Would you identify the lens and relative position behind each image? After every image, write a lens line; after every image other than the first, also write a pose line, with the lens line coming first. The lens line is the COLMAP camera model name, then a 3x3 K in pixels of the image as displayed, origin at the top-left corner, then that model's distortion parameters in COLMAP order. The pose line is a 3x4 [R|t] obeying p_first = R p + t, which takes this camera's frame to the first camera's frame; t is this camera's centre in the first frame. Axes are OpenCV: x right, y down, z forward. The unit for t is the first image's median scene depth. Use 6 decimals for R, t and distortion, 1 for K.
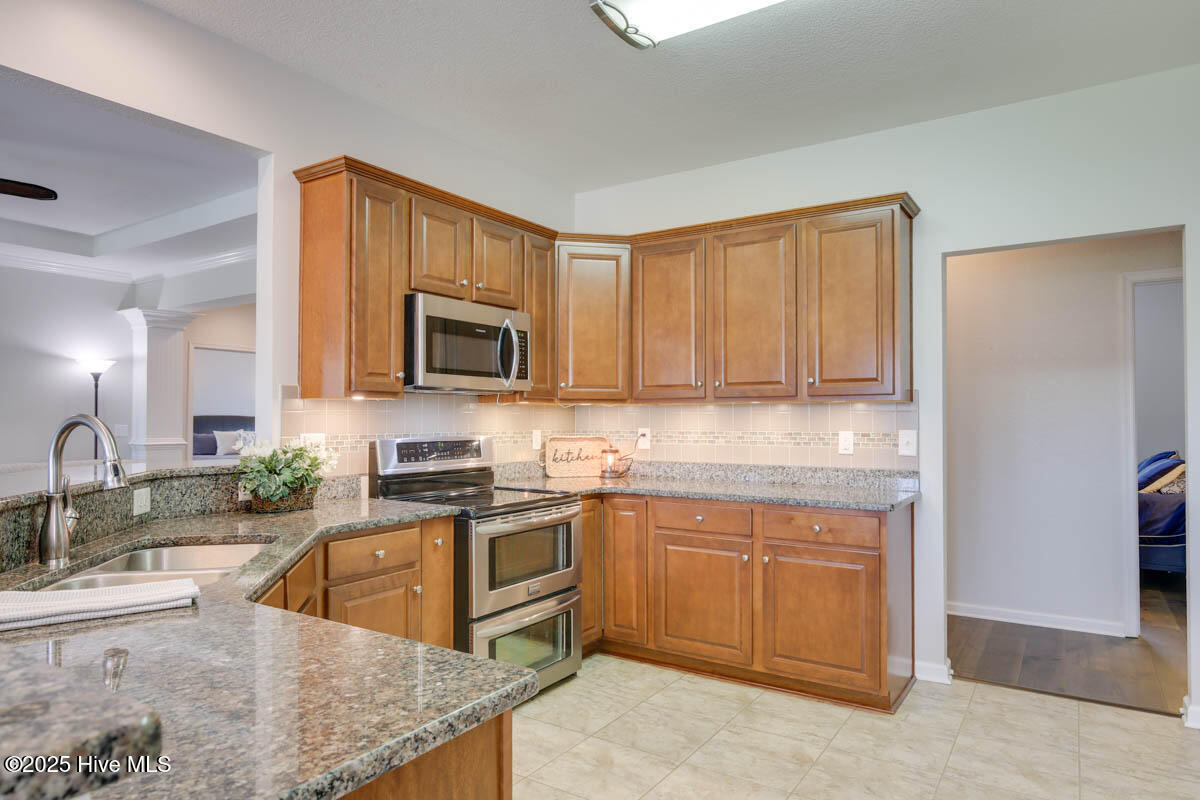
lens RADIAL K [[727.4, 0, 599.8], [0, 727.4, 407.6], [0, 0, 1]] dist [0.002027, 0.000424]
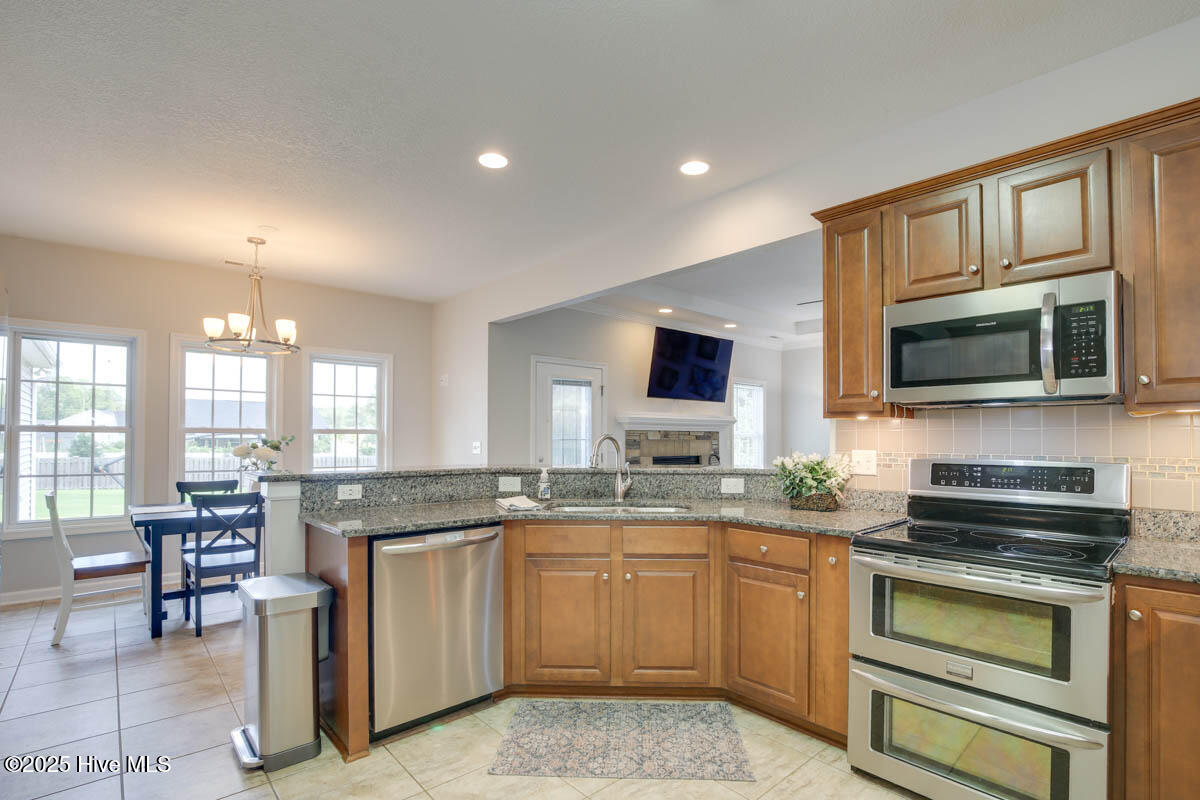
lens RADIAL K [[563.8, 0, 592.7], [0, 563.8, 426.6], [0, 0, 1]] dist [-0.001789, -0.000066]
pose [[-0.260842, -0.018406, -0.965206, 0.544680], [0.012438, 0.999671, -0.022425, 0.012765], [0.965302, -0.017855, -0.260527, 0.783864]]
